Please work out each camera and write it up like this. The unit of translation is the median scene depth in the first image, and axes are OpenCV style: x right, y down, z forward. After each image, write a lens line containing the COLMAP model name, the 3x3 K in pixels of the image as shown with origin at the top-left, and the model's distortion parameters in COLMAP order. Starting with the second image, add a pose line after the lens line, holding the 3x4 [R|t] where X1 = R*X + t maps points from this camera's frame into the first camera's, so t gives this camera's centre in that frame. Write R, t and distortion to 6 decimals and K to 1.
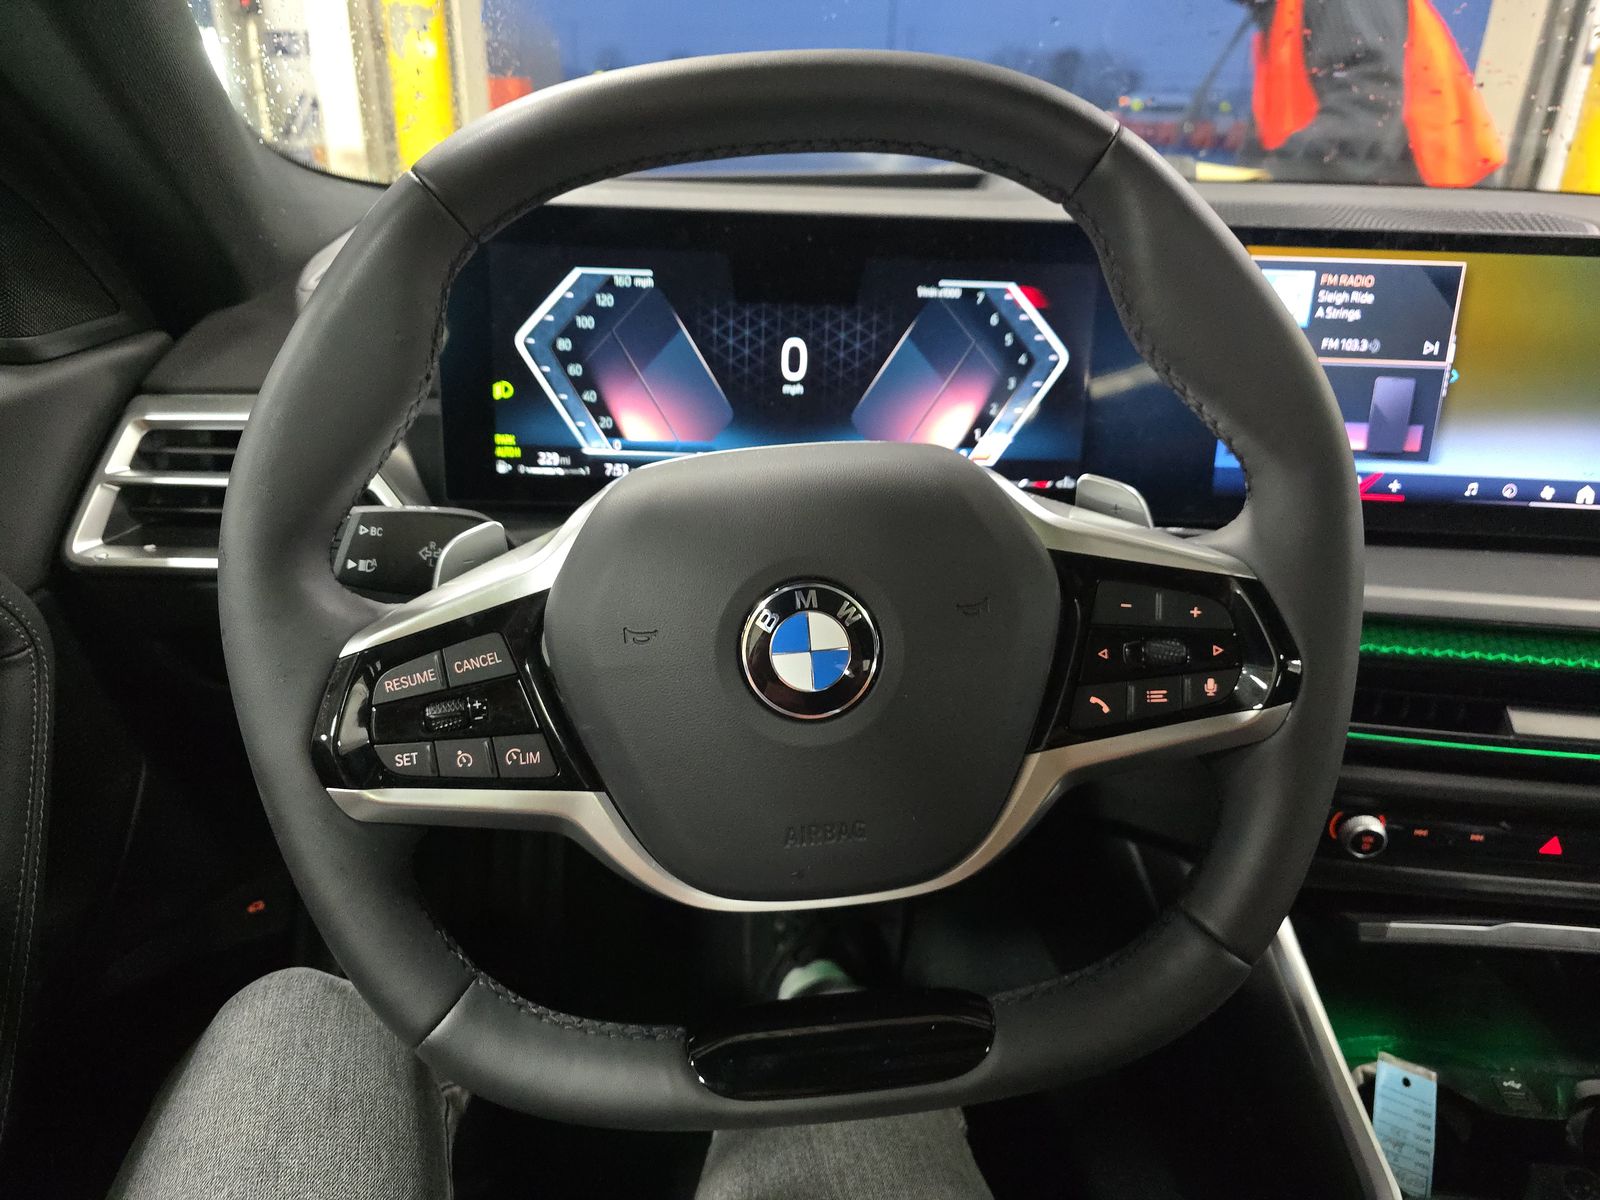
lens RADIAL K [[1081.4, 0, 800.0], [0, 1081.4, 600.0], [0, 0, 1]] dist [0.000453, -0.028076]
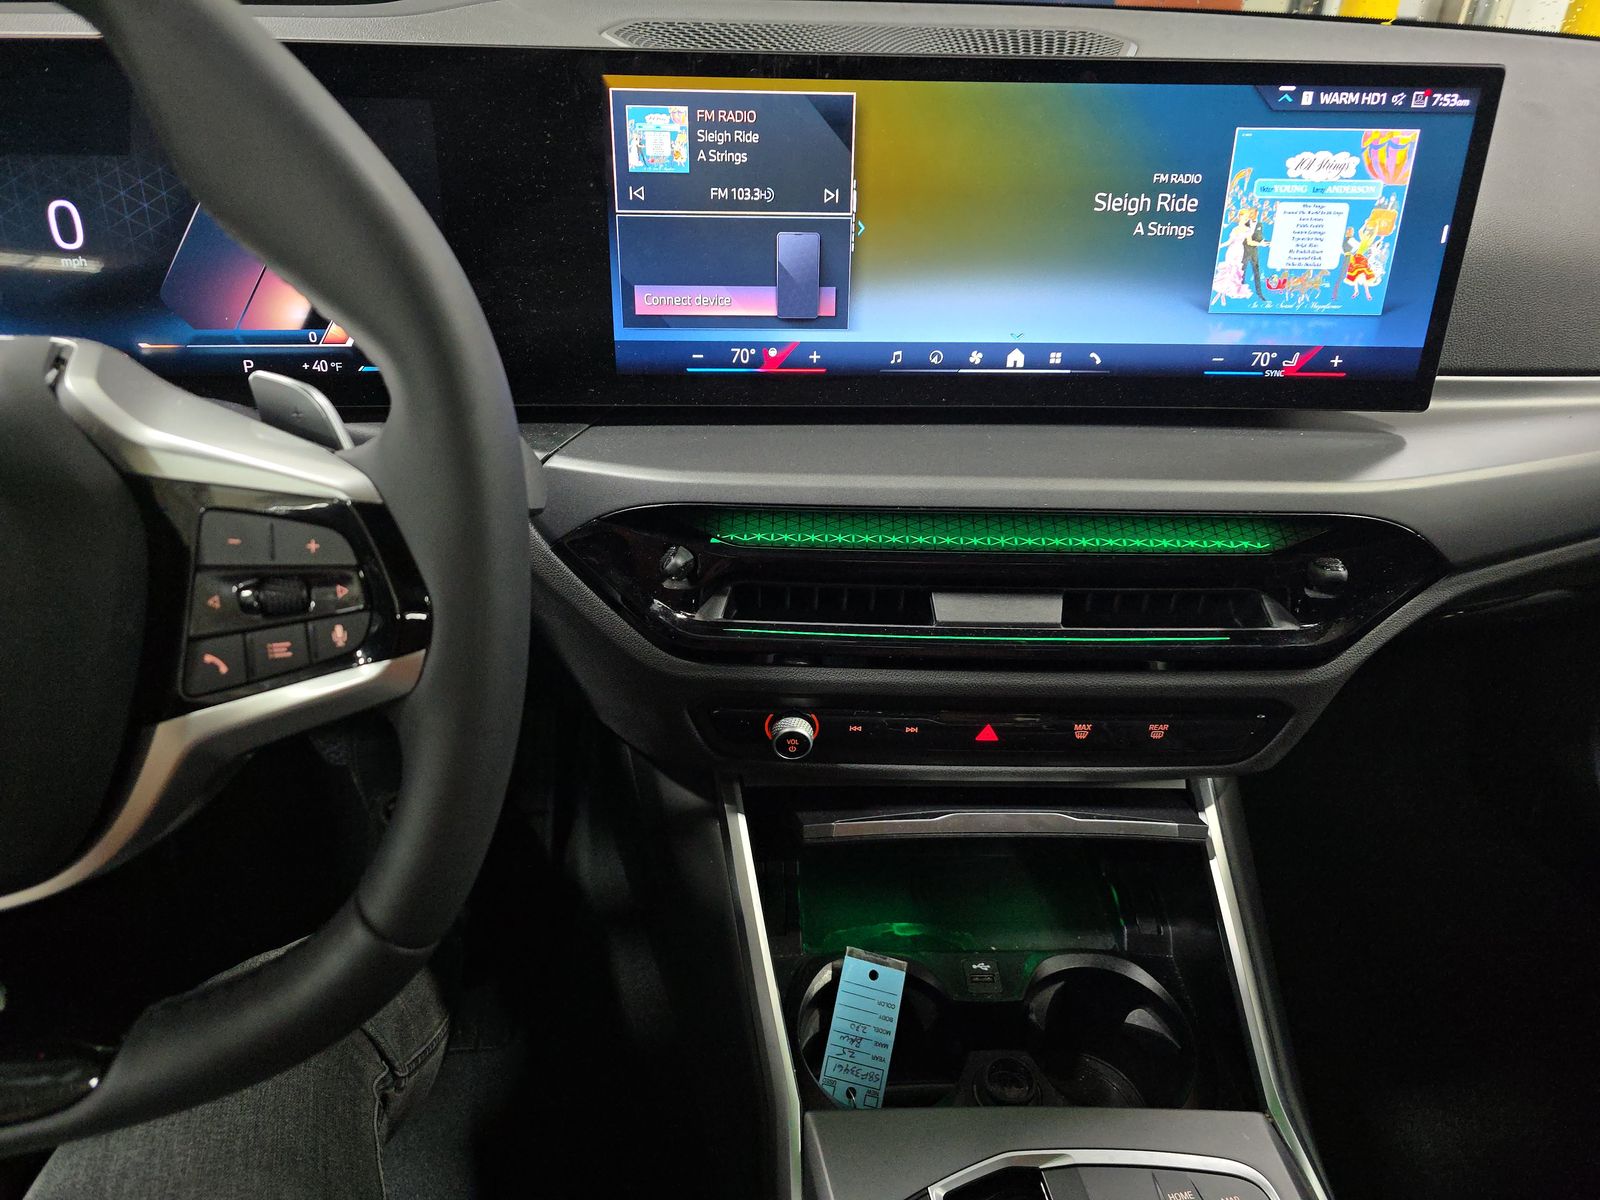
lens RADIAL K [[1068.9, 0, 800.0], [0, 1068.9, 600.0], [0, 0, 1]] dist [0.027383, -0.031130]
pose [[0.989012, -0.067861, 0.131337, 0.418987], [0.049776, 0.989404, 0.136389, -0.027448], [-0.139200, -0.128353, 0.981911, 0.098957]]
